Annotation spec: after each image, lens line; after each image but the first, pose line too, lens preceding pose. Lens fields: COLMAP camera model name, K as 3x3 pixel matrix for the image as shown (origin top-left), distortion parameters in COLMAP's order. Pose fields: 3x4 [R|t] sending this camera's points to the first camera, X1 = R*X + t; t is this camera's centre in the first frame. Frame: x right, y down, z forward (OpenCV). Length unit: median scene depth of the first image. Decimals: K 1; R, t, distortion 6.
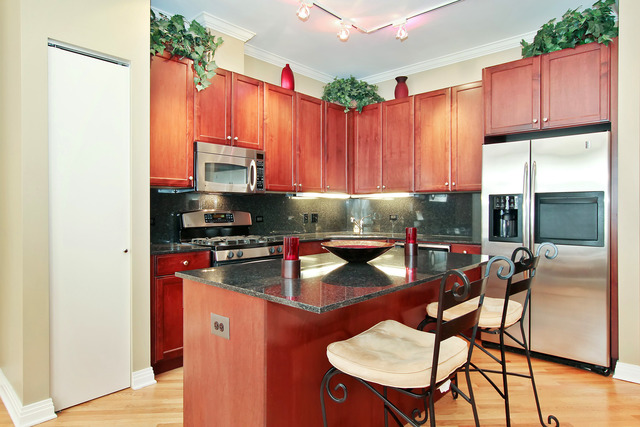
lens RADIAL K [[393.3, 0, 320.0], [0, 393.3, 213.5], [0, 0, 1]] dist [-0.039022, -0.000060]
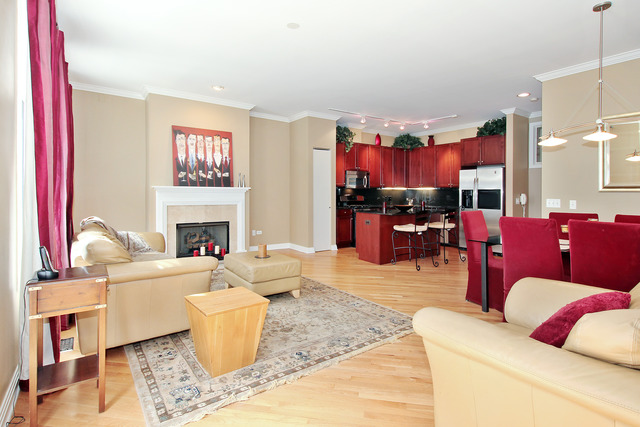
lens RADIAL K [[316.4, 0, 289.4], [0, 316.4, 193.0], [0, 0, 1]] dist [0.001333, 0.000037]
pose [[0.951532, 0.004736, -0.307514, -0.003721], [-0.008811, 0.999891, -0.011864, 0.006510], [0.307424, 0.013998, 0.951470, -1.059700]]
